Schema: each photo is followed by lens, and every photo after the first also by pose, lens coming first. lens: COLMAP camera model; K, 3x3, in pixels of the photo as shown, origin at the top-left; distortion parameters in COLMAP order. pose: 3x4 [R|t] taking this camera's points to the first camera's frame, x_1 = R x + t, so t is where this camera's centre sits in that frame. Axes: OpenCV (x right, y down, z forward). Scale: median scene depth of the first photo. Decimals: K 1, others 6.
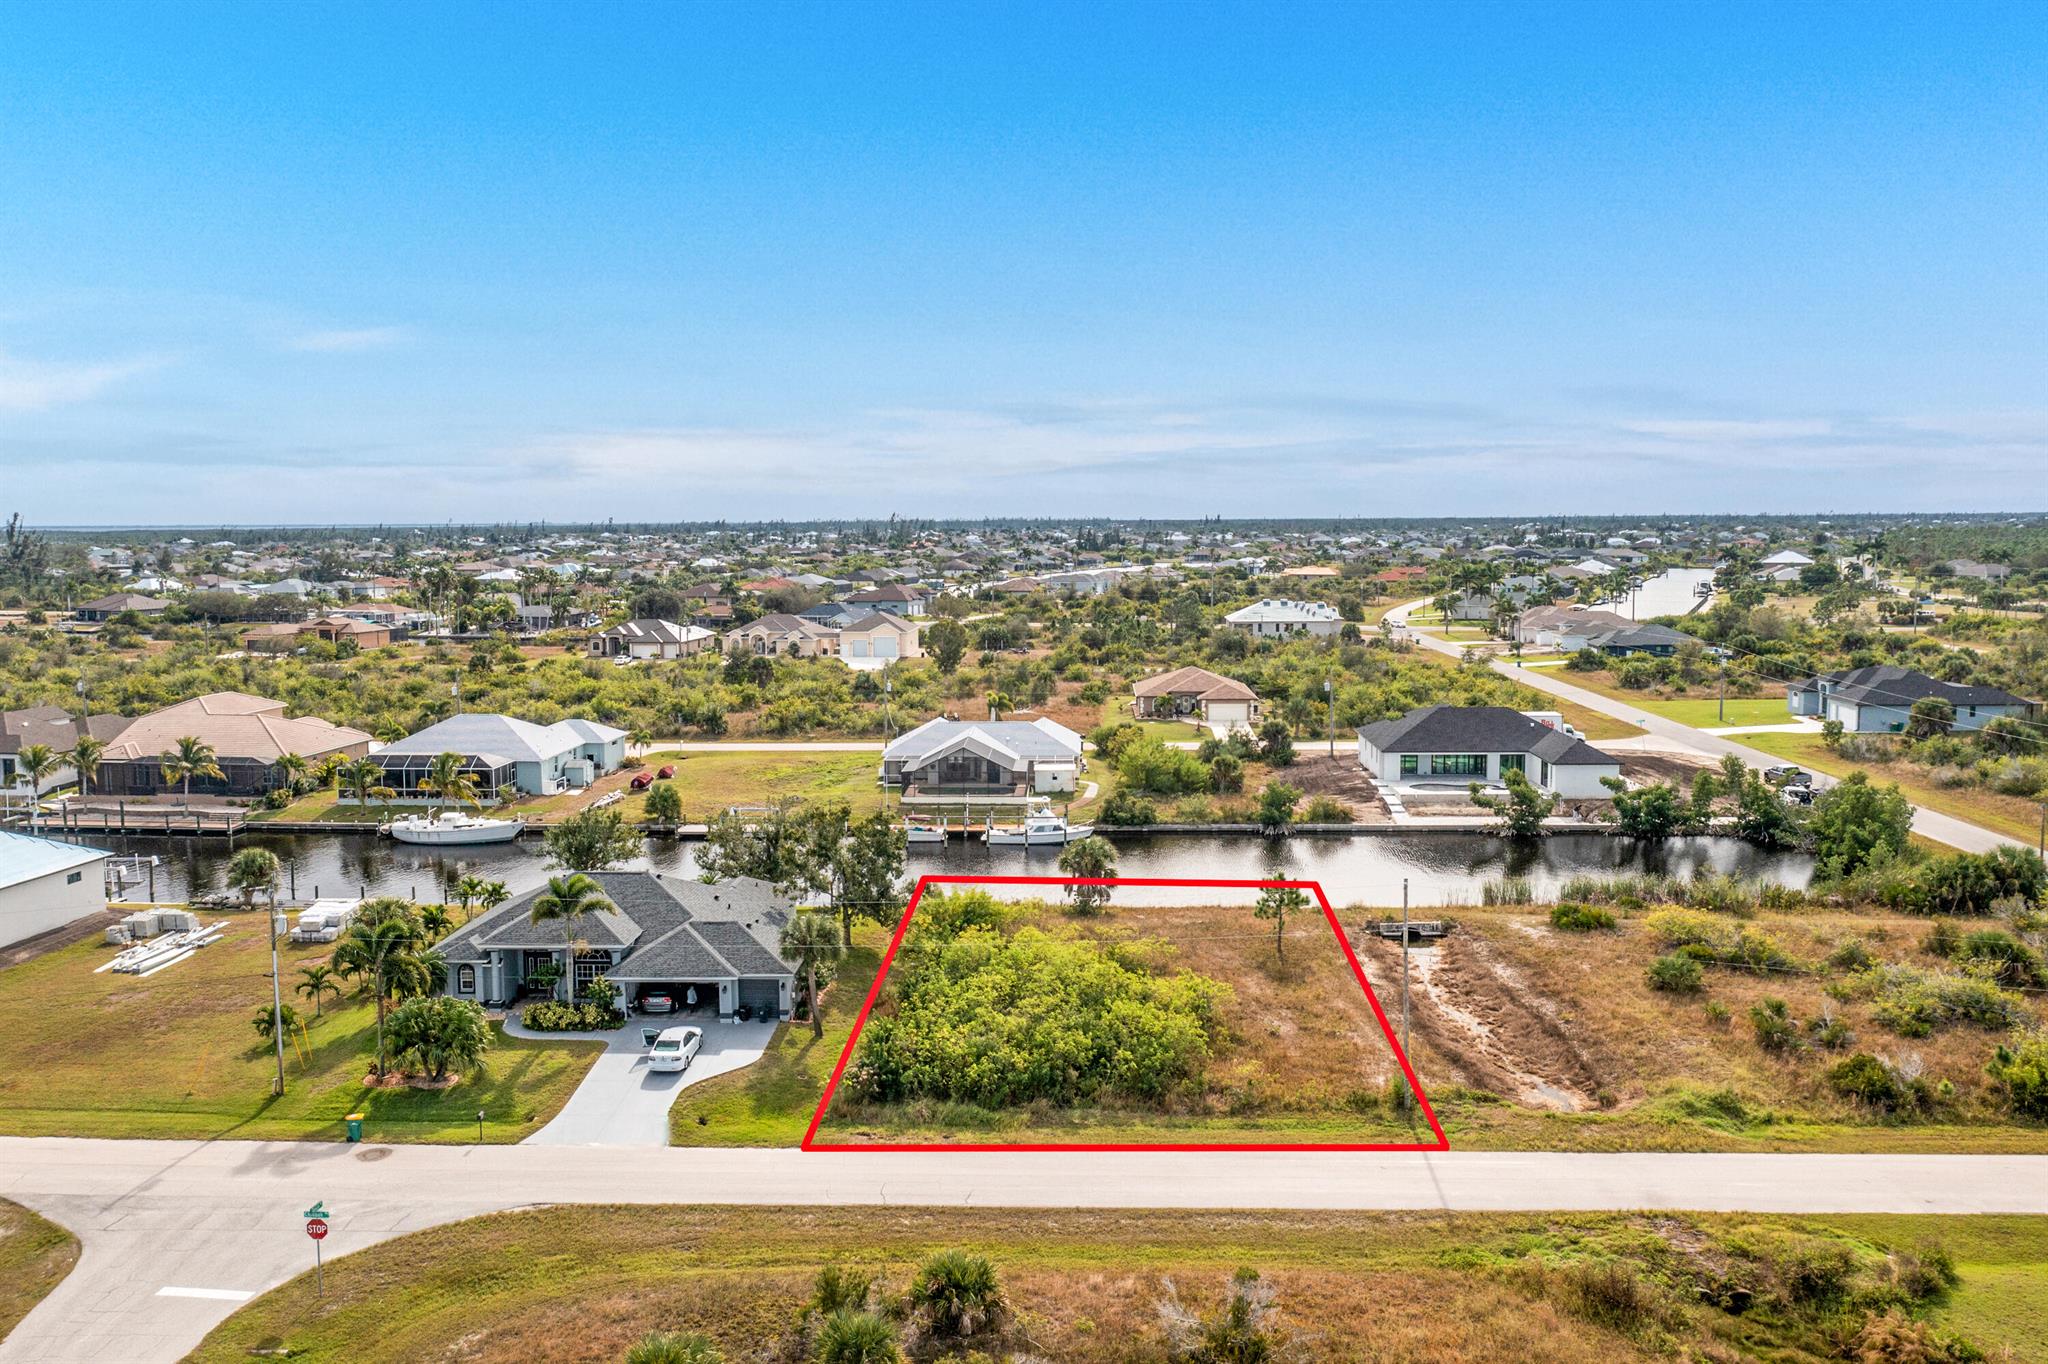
lens RADIAL K [[1711.6, 0, 1024.0], [0, 1711.6, 682.0], [0, 0, 1]] dist [-0.006496, -0.001222]
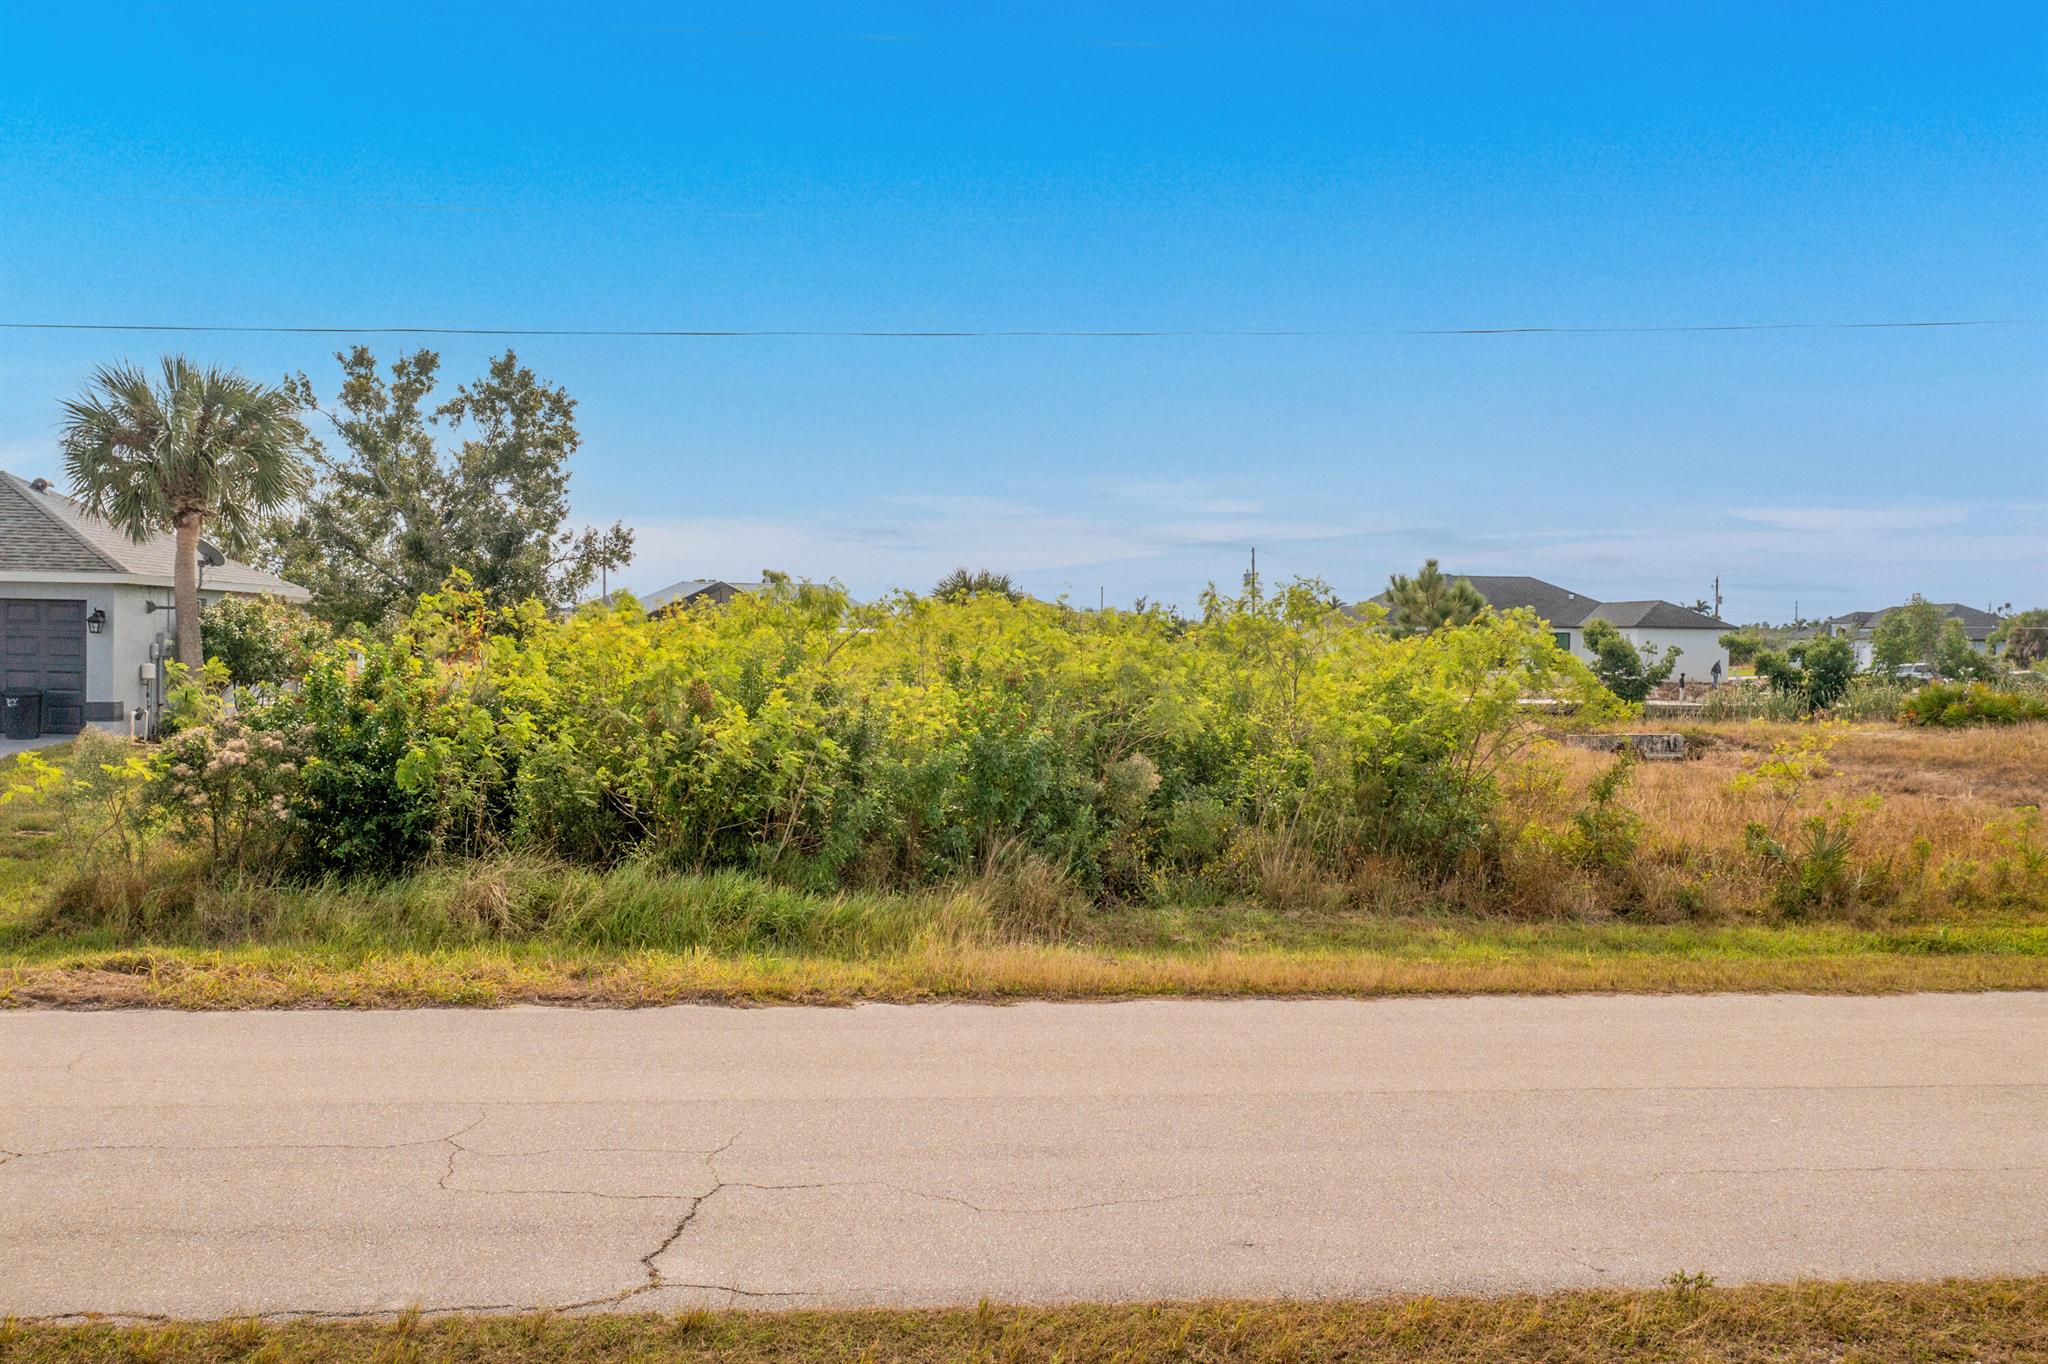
lens RADIAL K [[1640.4, 0, 1024.0], [0, 1640.4, 682.0], [0, 0, 1]] dist [-0.005199, -0.006409]
pose [[0.989105, 0.022273, 0.145514, -0.020931], [-0.008406, 0.995420, -0.095226, 0.217405], [-0.146969, 0.092965, 0.984763, 0.700148]]
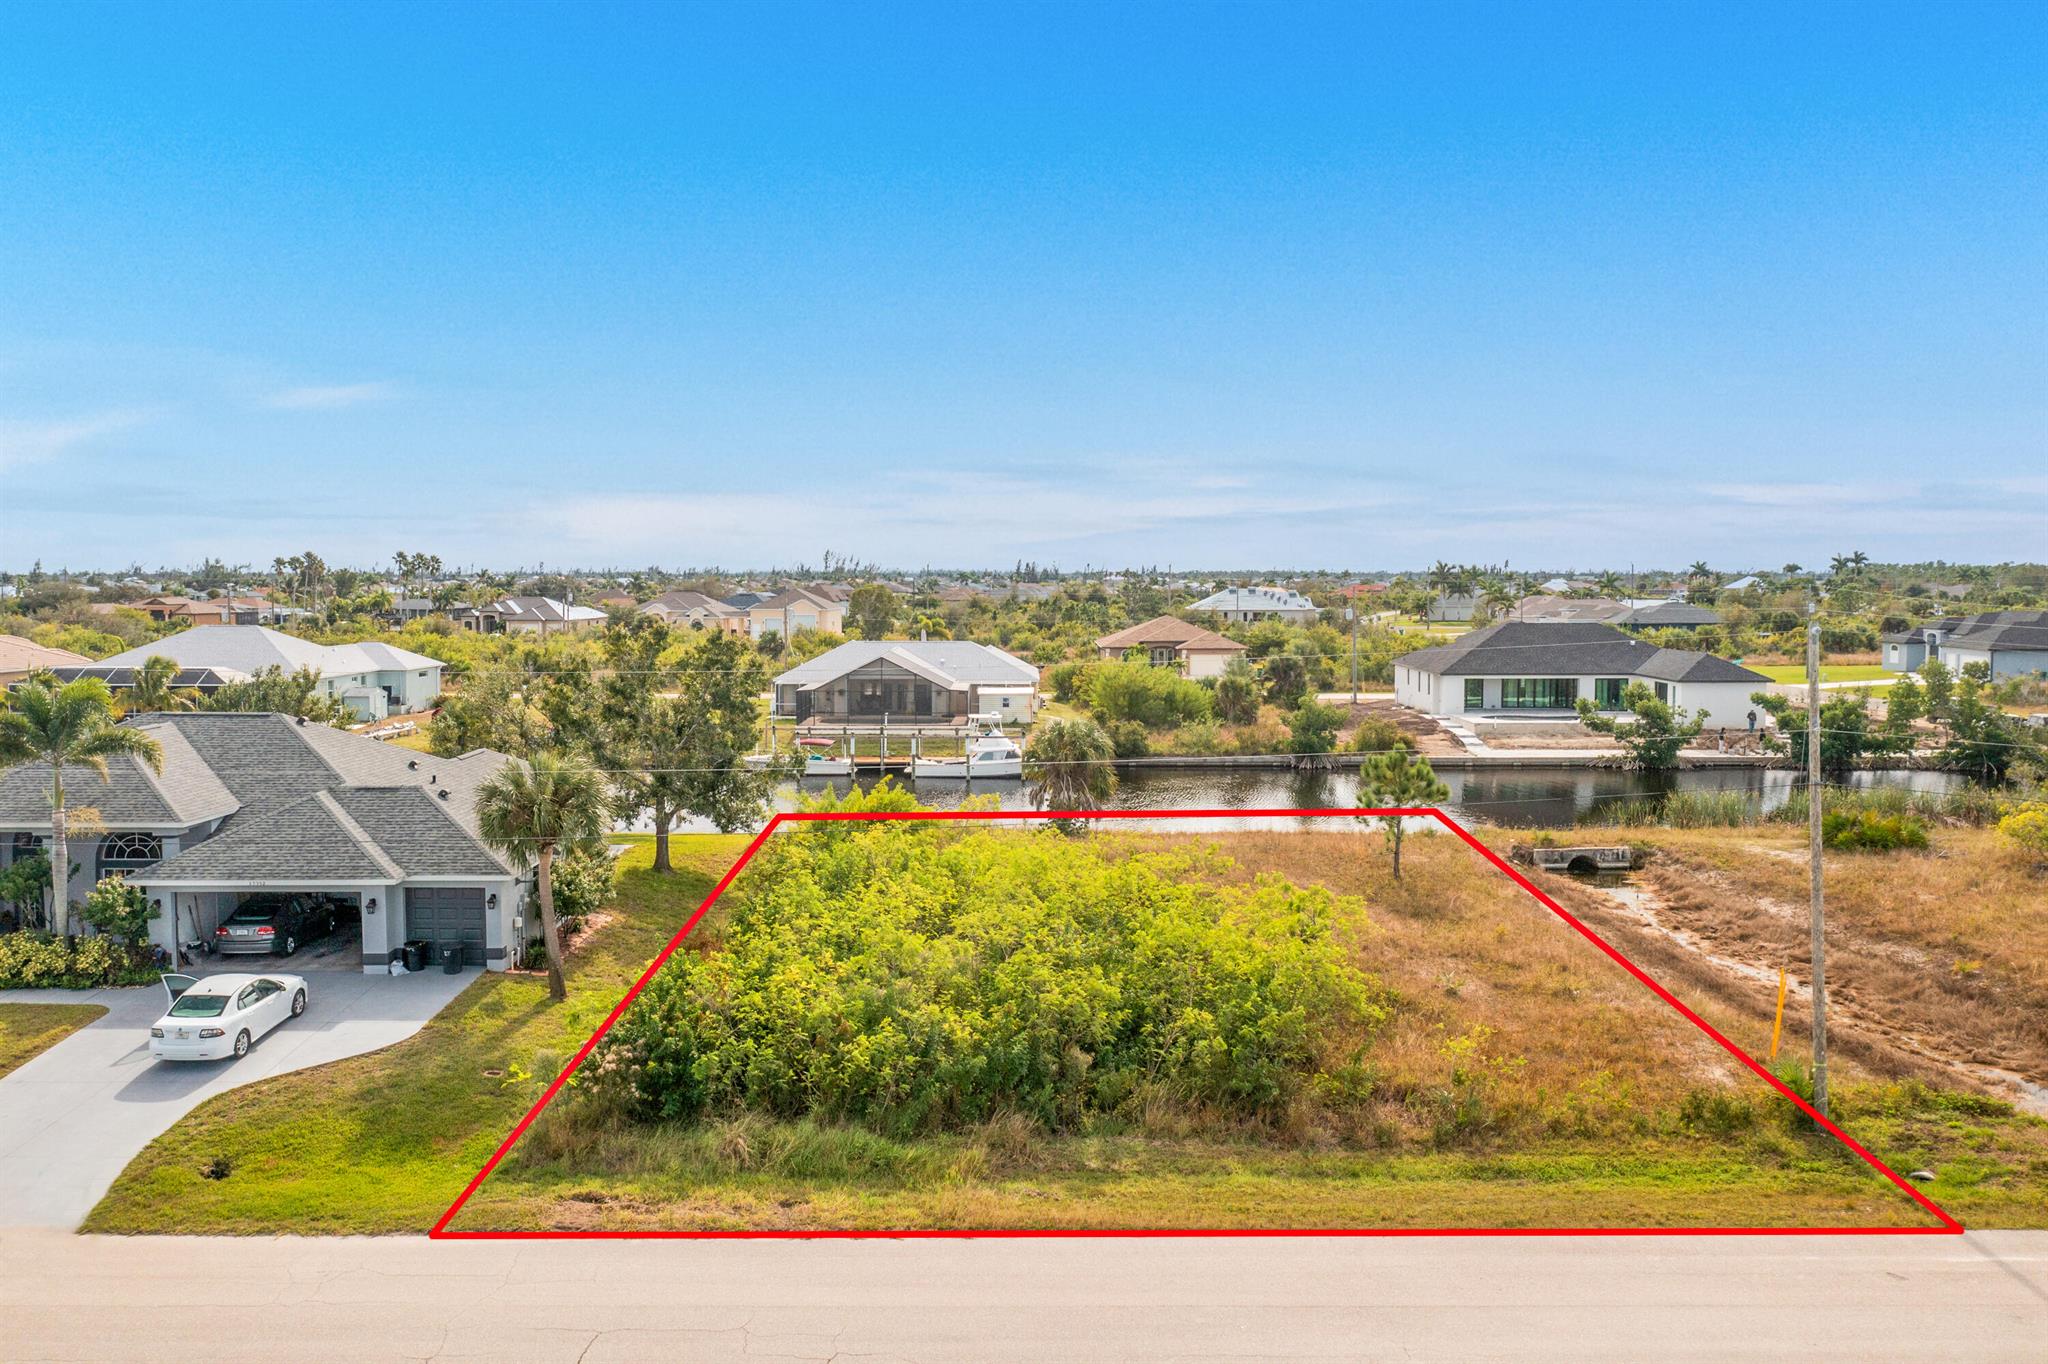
lens RADIAL K [[1640.4, 0, 1024.0], [0, 1640.4, 682.0], [0, 0, 1]] dist [-0.005199, -0.006409]
pose [[0.999222, 0.004454, 0.039192, -0.003470], [-0.002777, 0.999083, -0.042735, 0.135089], [-0.039347, 0.042593, 0.998317, 0.514509]]
